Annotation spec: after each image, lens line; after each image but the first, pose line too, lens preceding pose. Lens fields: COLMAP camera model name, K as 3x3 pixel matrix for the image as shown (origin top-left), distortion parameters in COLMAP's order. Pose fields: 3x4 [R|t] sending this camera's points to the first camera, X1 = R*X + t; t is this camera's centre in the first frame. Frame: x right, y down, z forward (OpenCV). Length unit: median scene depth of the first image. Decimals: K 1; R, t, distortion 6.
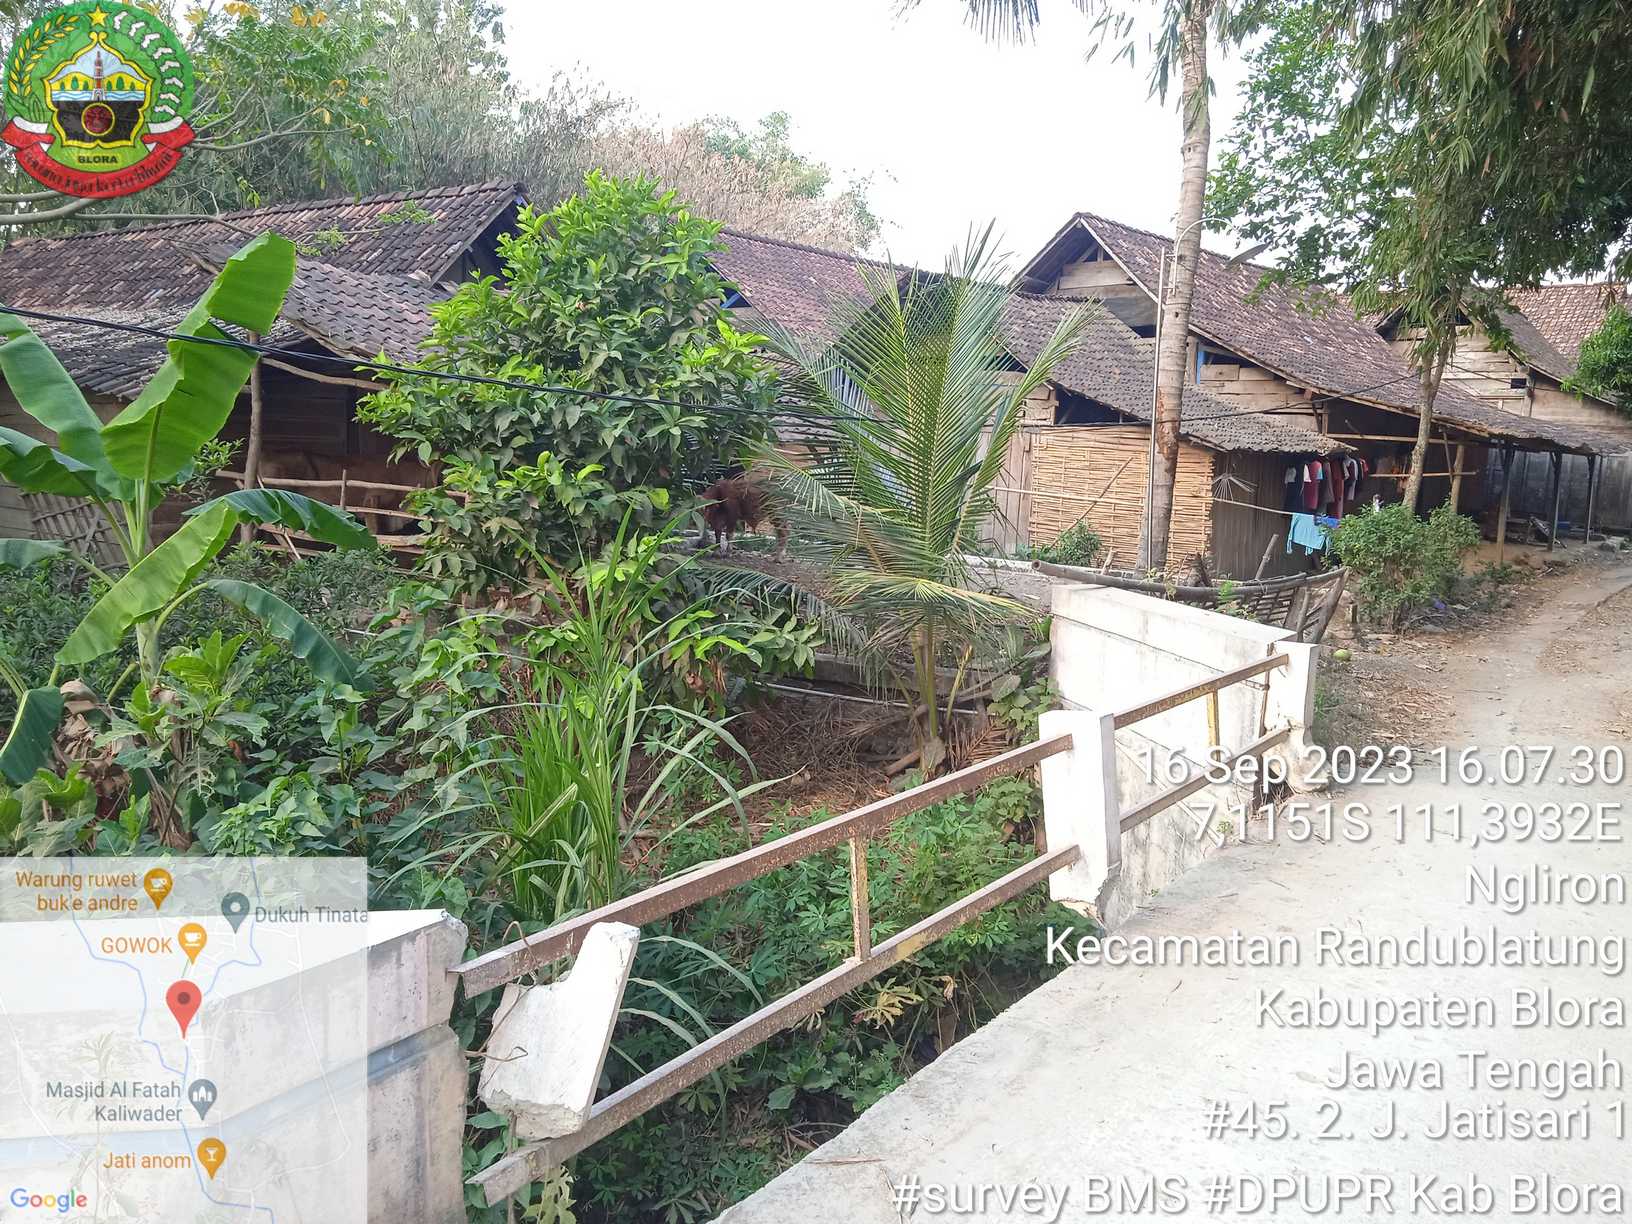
lens RADIAL K [[1344.6, 0, 816.0], [0, 1344.6, 617.5], [0, 0, 1]] dist [0.062989, -0.073752]
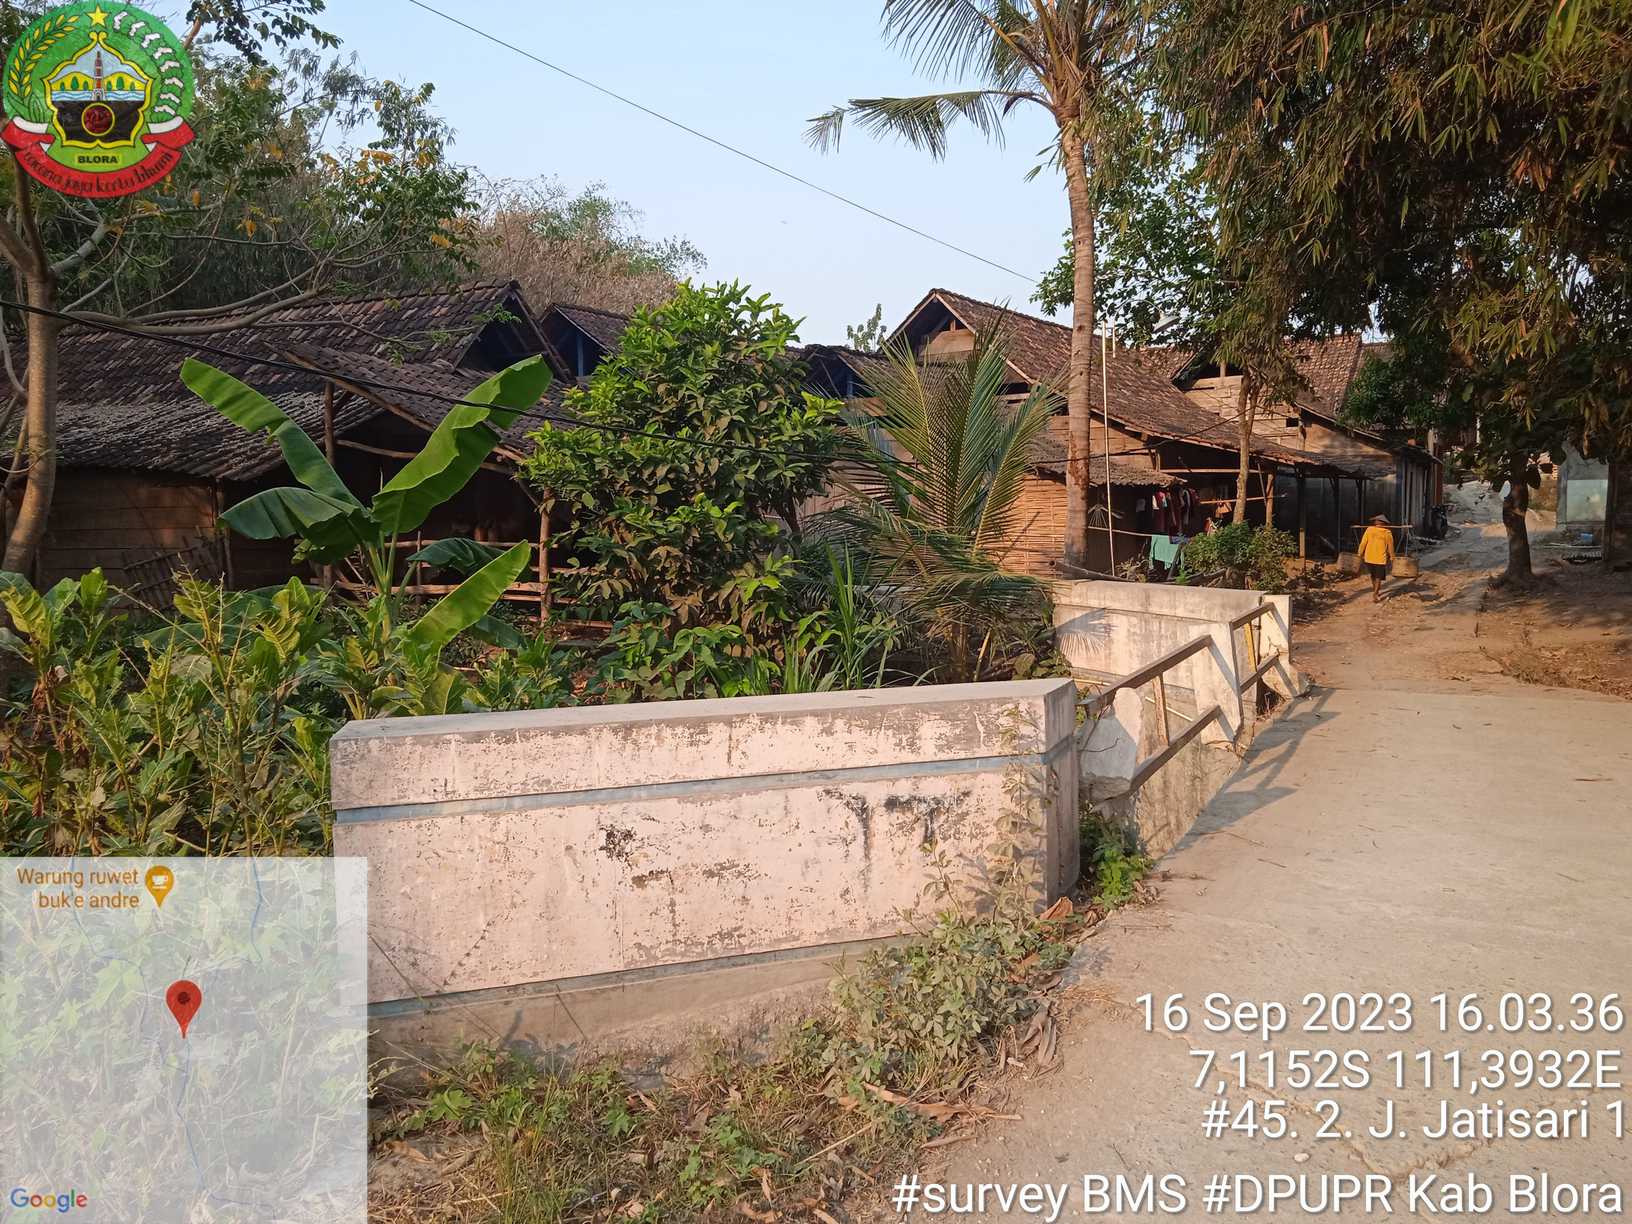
lens RADIAL K [[1346.7, 0, 816.0], [0, 1346.7, 612.0], [0, 0, 1]] dist [0.026709, -0.005494]
pose [[0.986095, -0.063608, 0.153529, -0.117865], [0.071607, 0.996318, -0.047140, 0.023558], [-0.149965, 0.057478, 0.987019, -0.114406]]
